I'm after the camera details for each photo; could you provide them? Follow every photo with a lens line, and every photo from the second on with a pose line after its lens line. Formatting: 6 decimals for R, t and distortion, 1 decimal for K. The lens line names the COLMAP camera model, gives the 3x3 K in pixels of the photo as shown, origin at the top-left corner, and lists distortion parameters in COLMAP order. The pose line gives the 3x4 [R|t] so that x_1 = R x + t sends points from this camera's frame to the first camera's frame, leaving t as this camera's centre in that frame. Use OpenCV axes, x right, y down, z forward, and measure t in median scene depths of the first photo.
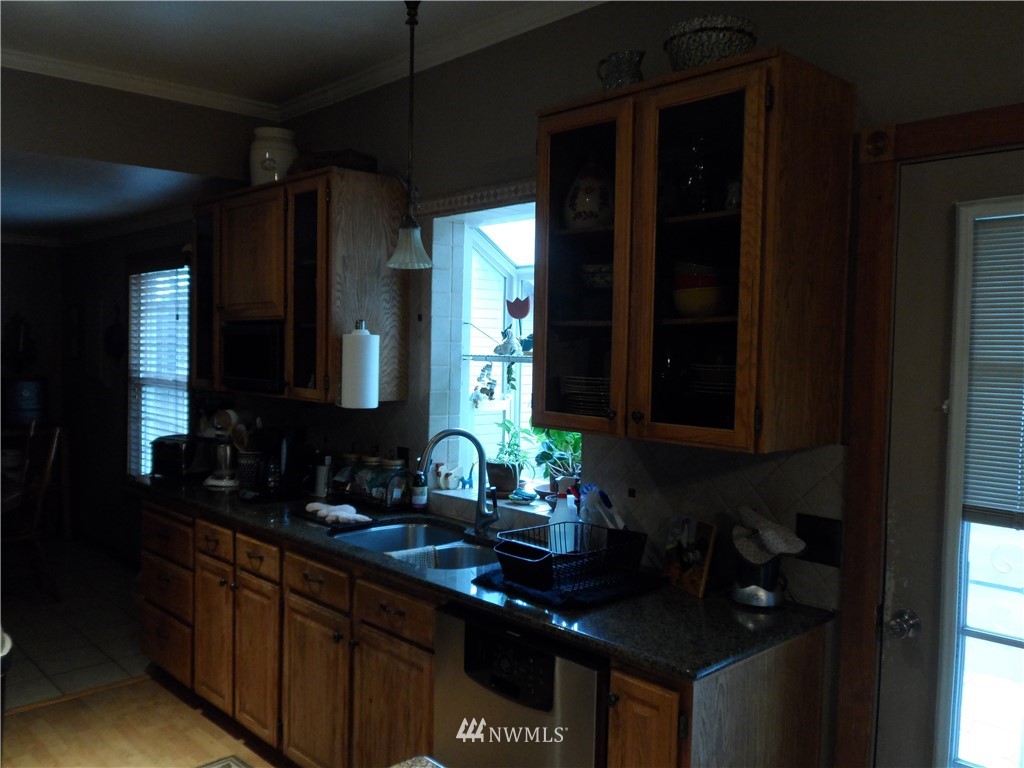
lens RADIAL K [[844.8, 0, 514.3], [0, 844.8, 386.8], [0, 0, 1]] dist [0.009438, -0.021682]
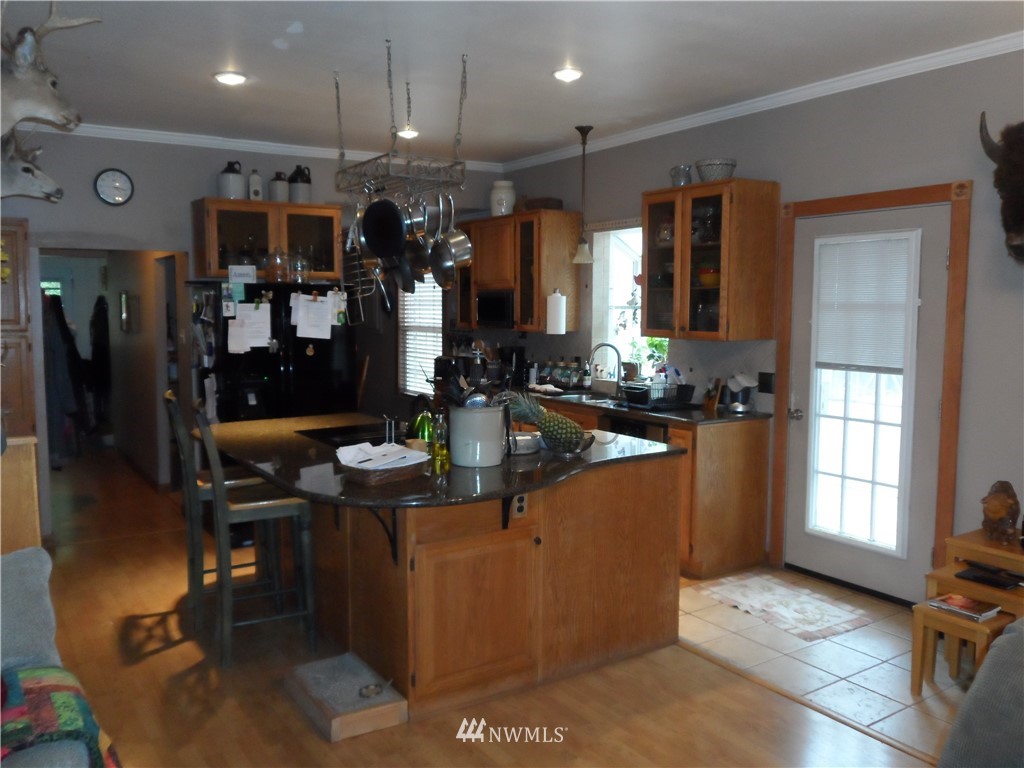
lens RADIAL K [[844.8, 0, 516.9], [0, 844.8, 381.9], [0, 0, 1]] dist [0.009438, -0.021682]
pose [[0.984950, -0.000904, -0.172838, 0.065461], [0.007901, 0.999177, 0.039798, 0.058775], [0.172660, -0.040565, 0.984146, -0.959973]]
